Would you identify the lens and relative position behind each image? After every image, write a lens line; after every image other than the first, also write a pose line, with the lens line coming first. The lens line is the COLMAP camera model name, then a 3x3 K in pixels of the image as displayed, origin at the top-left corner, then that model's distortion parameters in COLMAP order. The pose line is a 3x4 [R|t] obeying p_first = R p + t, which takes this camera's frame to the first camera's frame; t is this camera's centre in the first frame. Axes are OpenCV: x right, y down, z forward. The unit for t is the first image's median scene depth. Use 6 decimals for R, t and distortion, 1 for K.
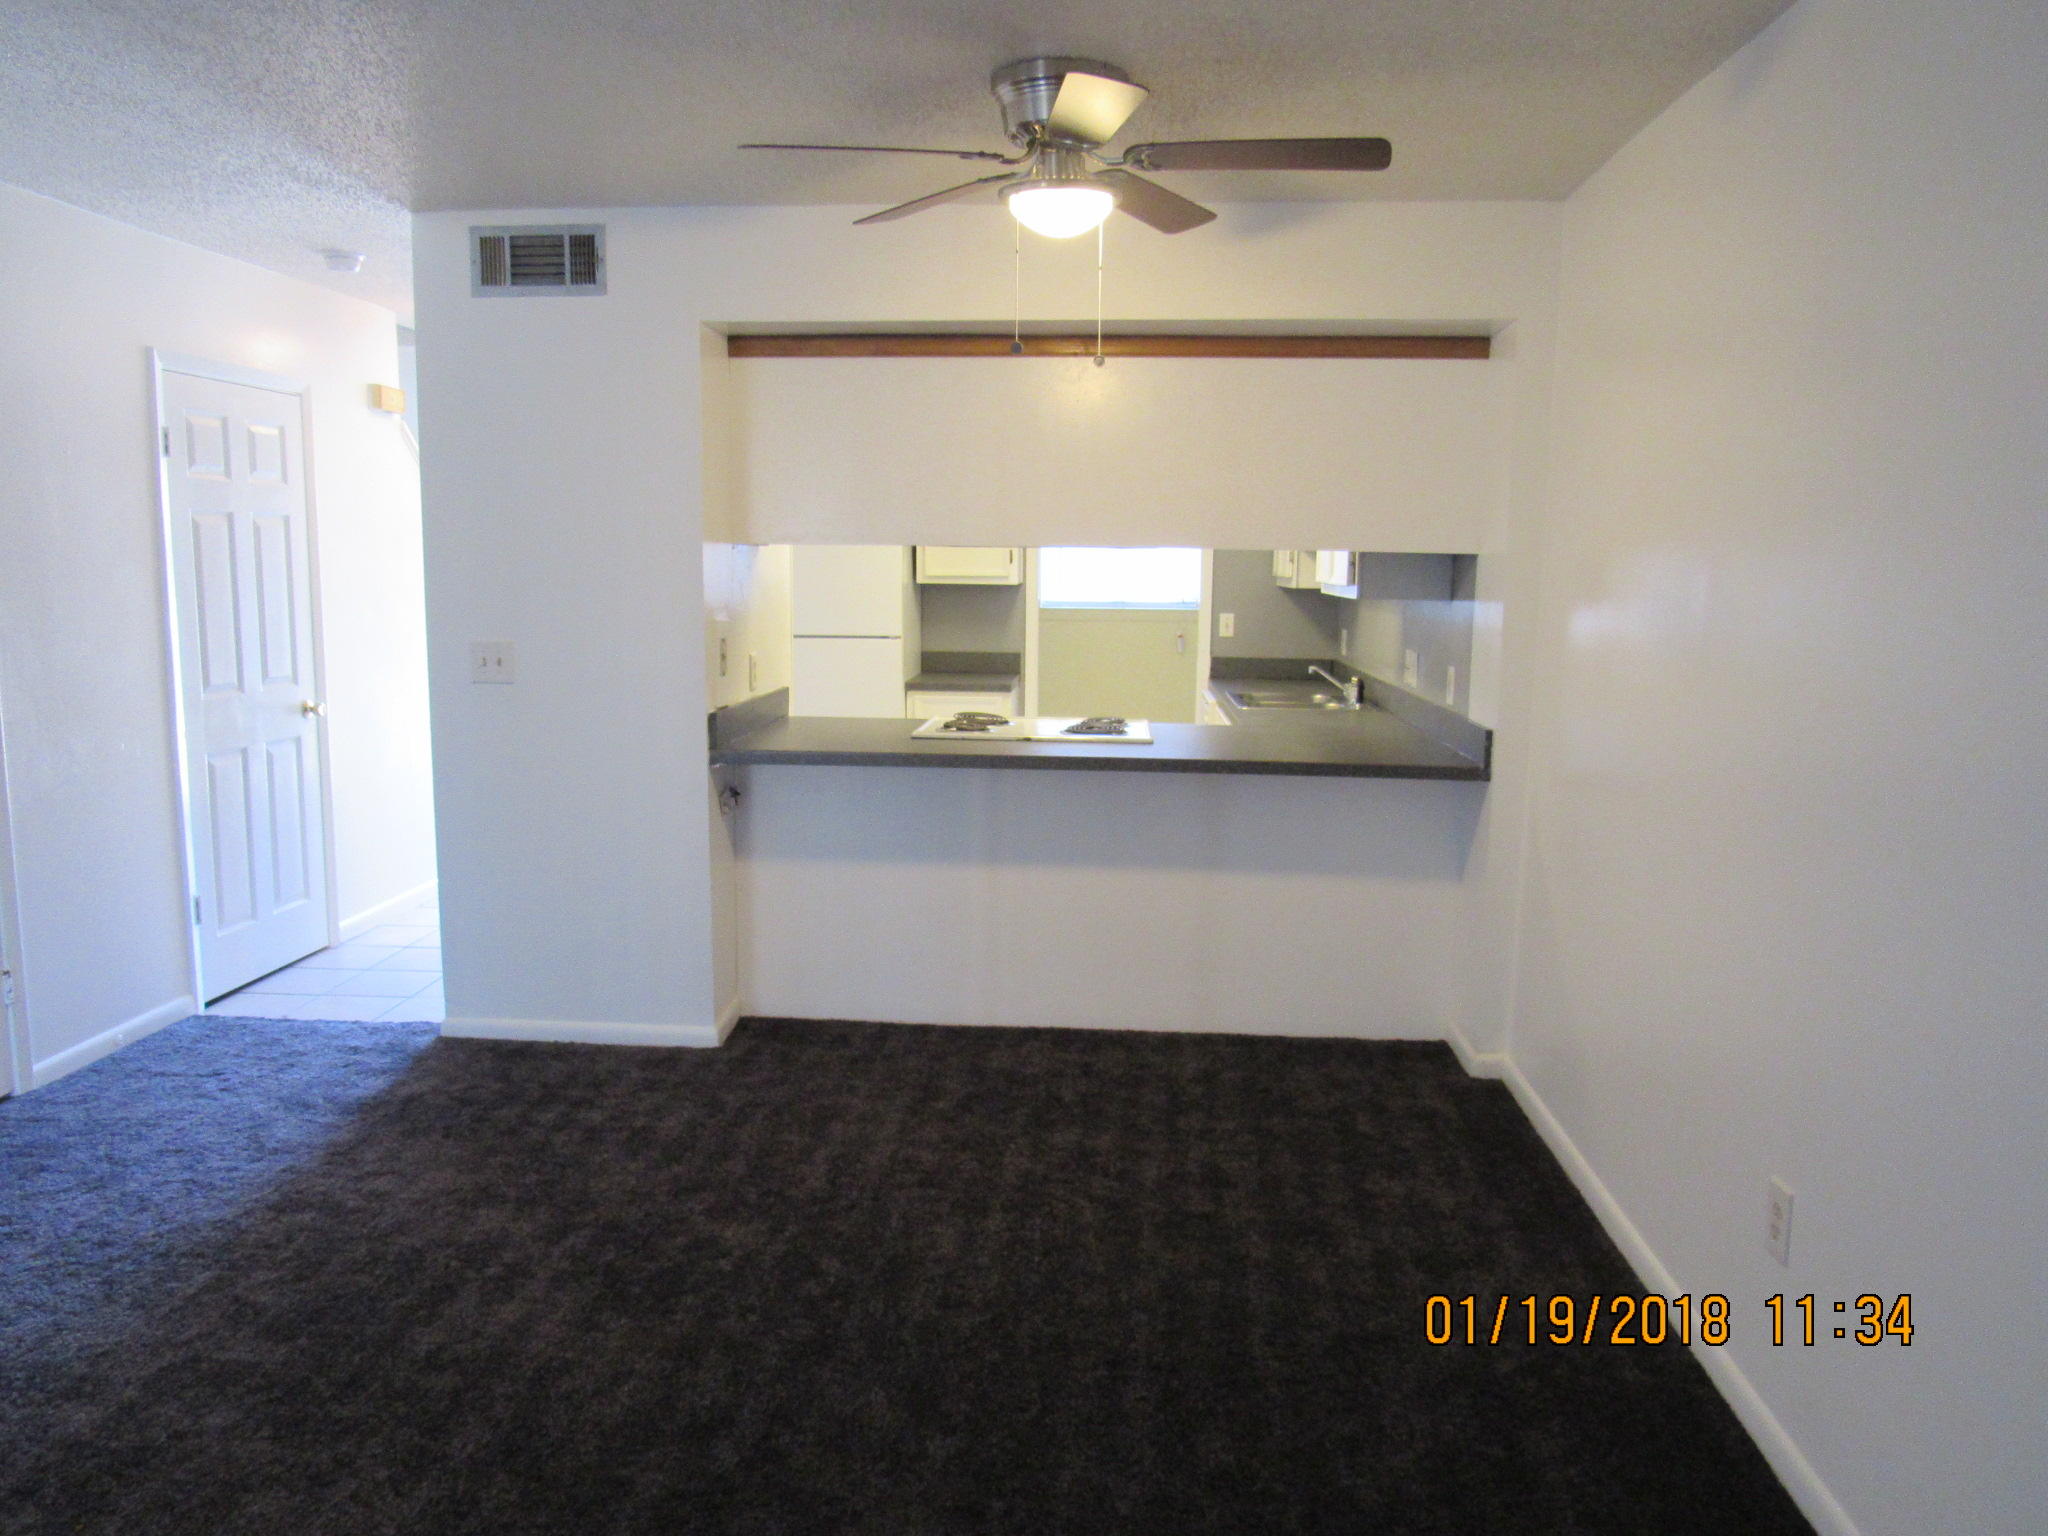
lens RADIAL K [[1476.1, 0, 1024.0], [0, 1476.1, 768.0], [0, 0, 1]] dist [-0.004273, 0.003314]
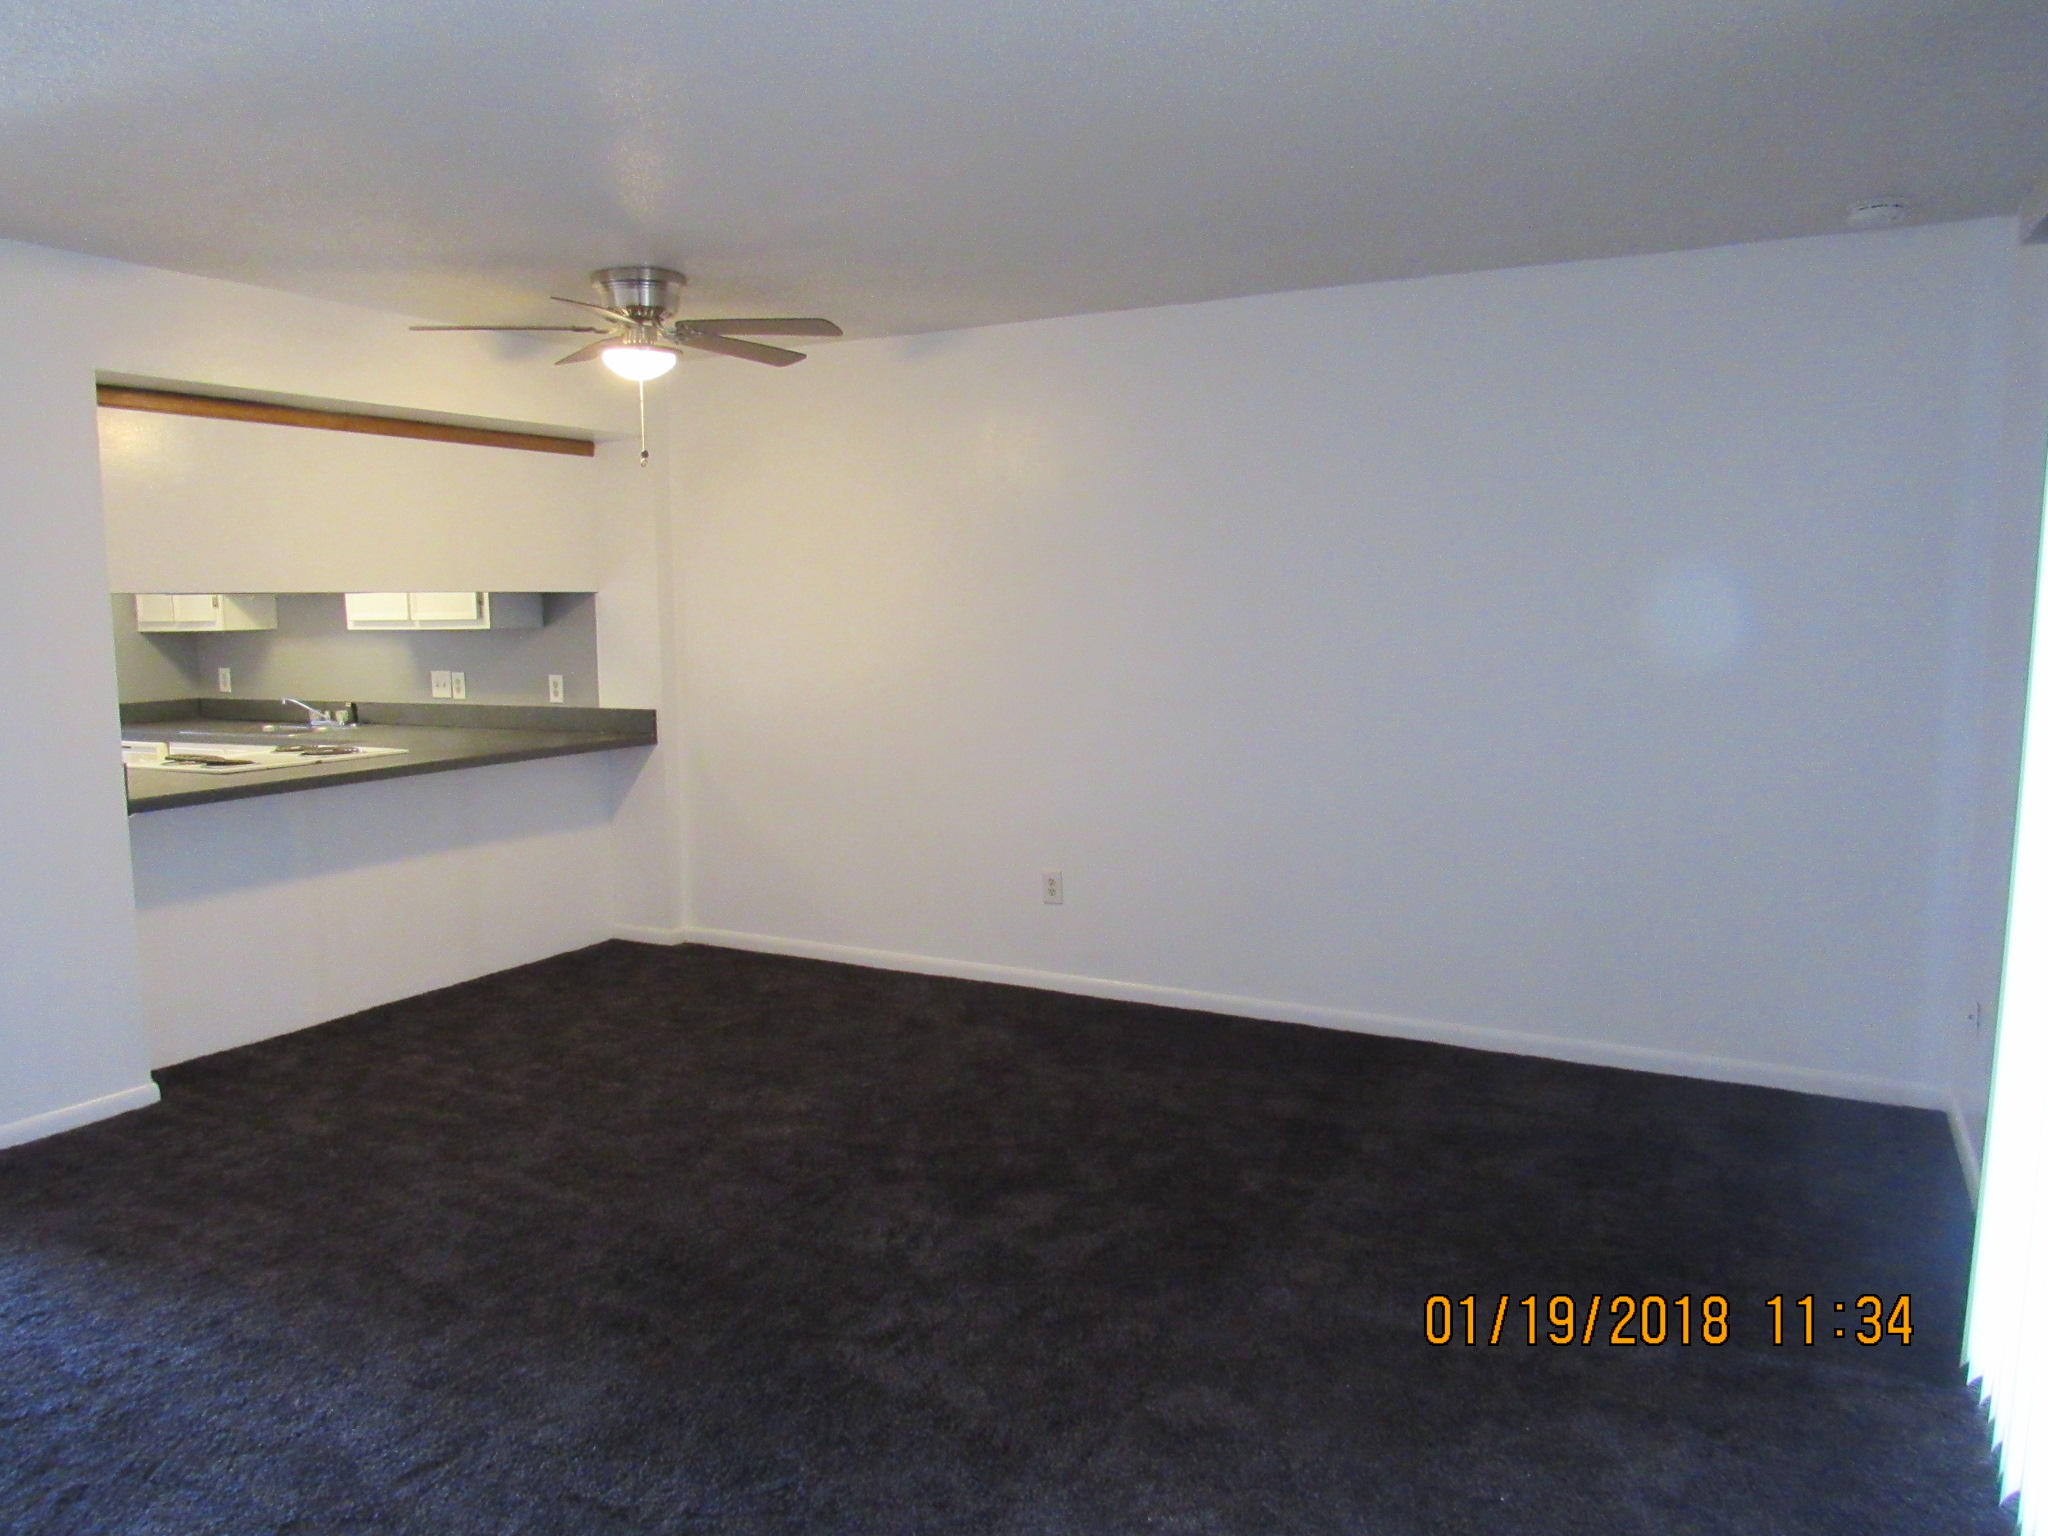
lens RADIAL K [[1476.1, 0, 1024.0], [0, 1476.1, 768.0], [0, 0, 1]] dist [-0.004273, 0.003314]
pose [[0.423876, -0.122571, 0.897388, -0.818704], [0.146566, 0.987024, 0.065584, -0.011009], [-0.893783, 0.103727, 0.436341, 0.030483]]
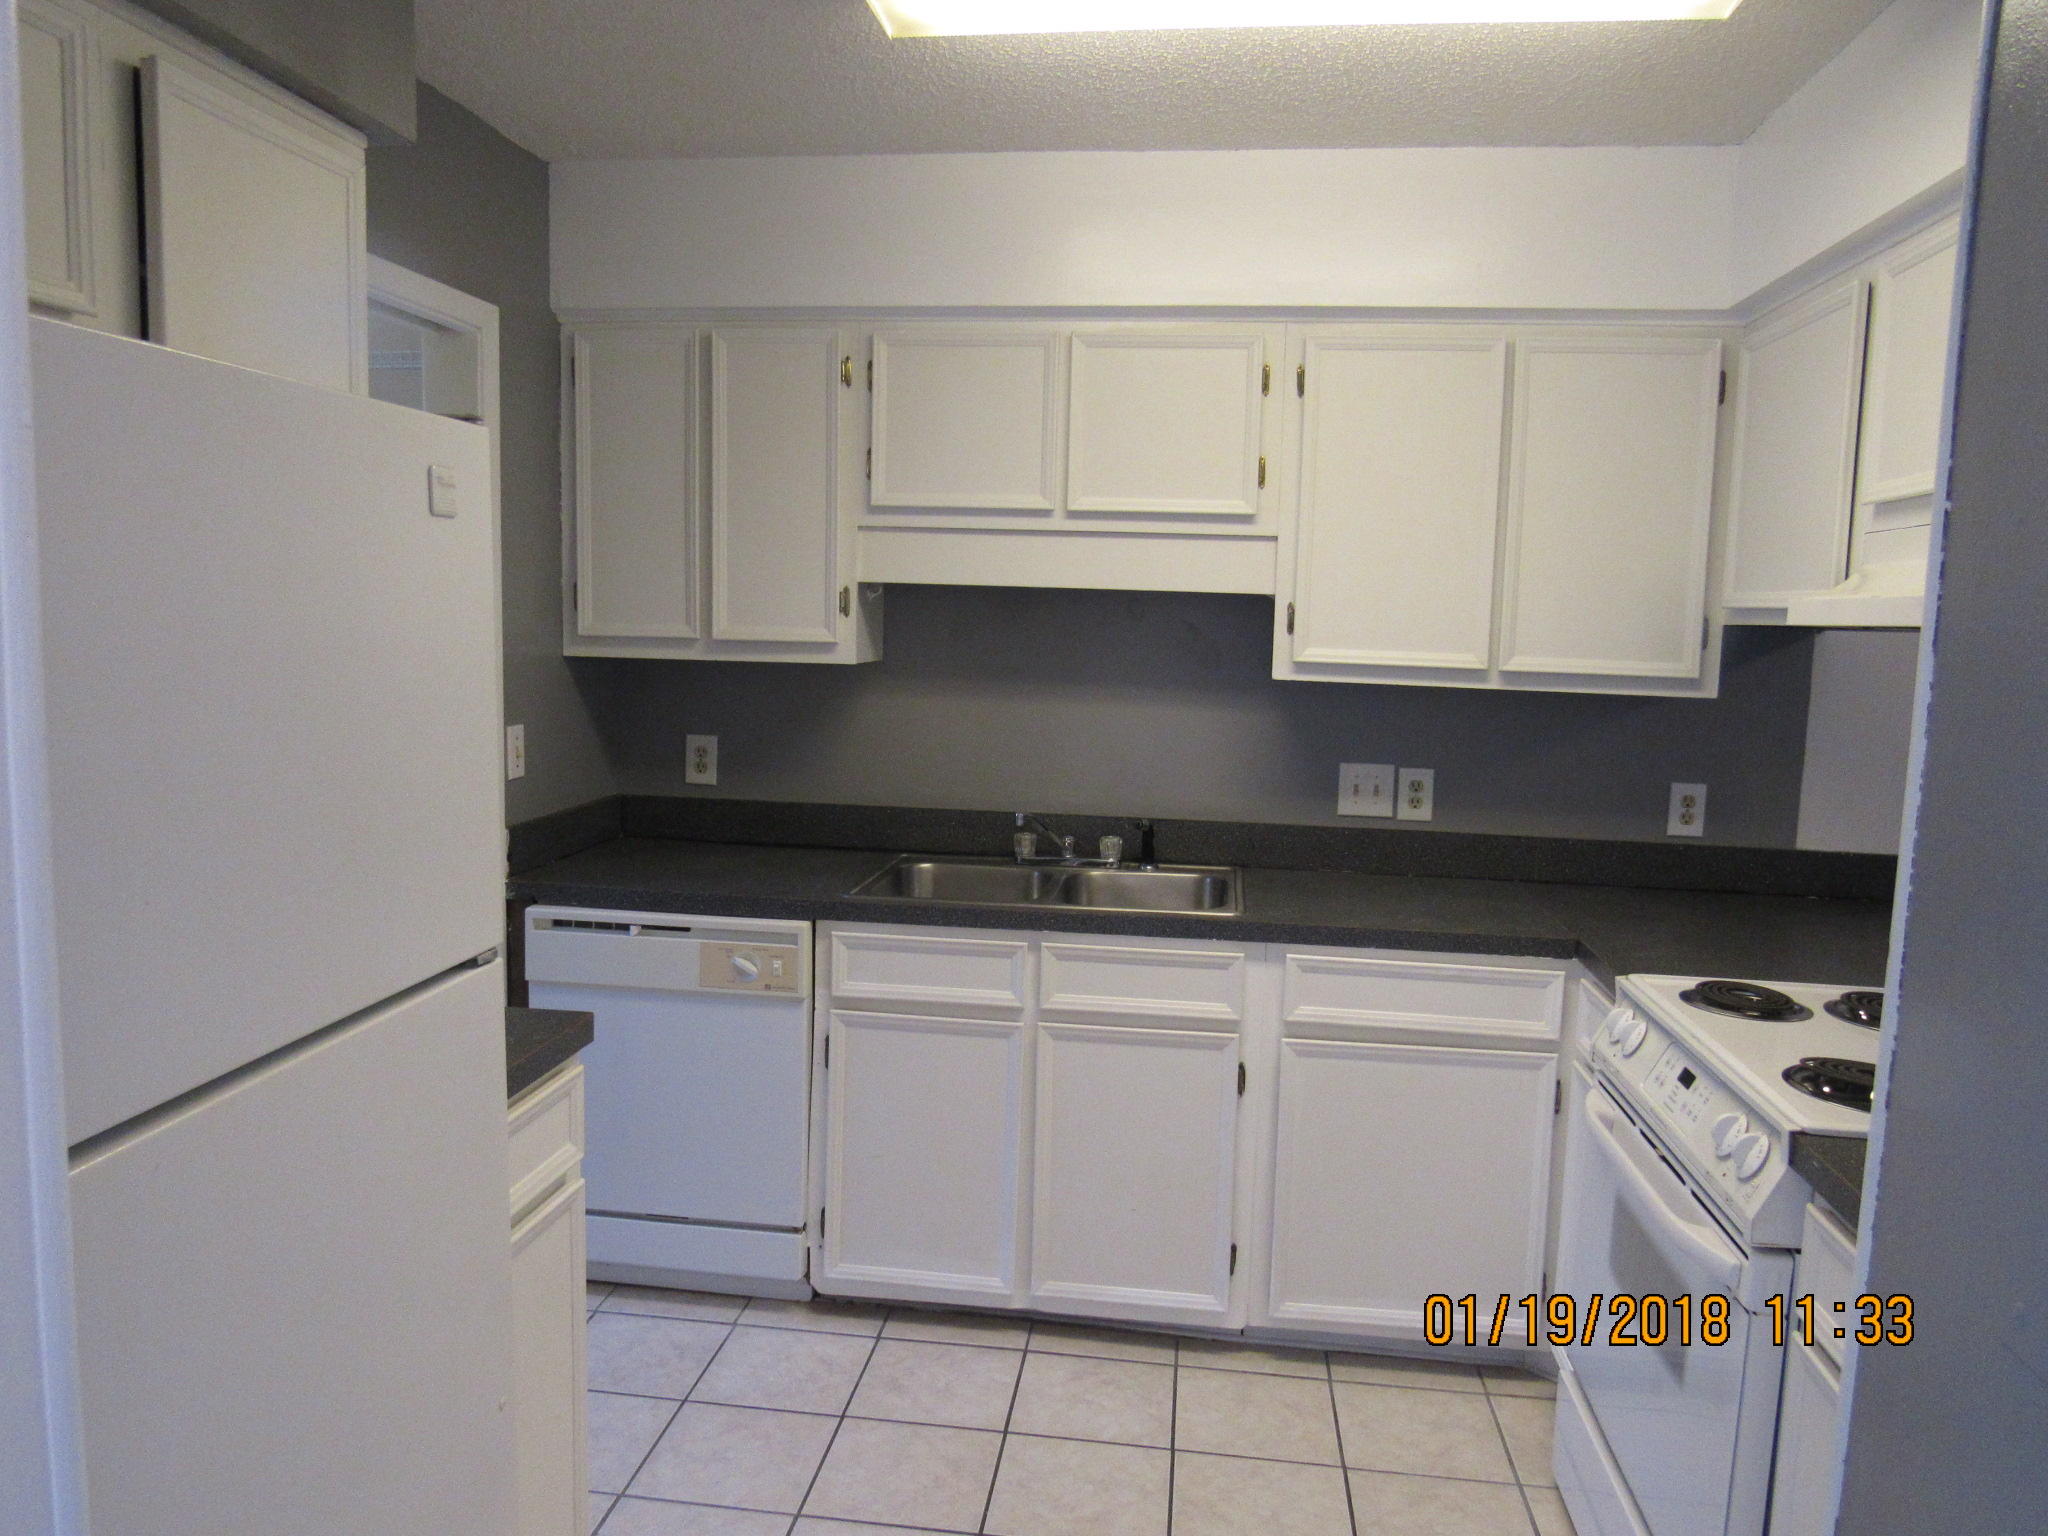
lens RADIAL K [[1476.1, 0, 1024.0], [0, 1476.1, 768.0], [0, 0, 1]] dist [-0.004273, 0.003314]
pose [[0.051139, -0.121005, 0.991334, -0.464469], [0.105185, 0.987764, 0.115143, -0.208687], [-0.993137, 0.098385, 0.063242, 1.382355]]
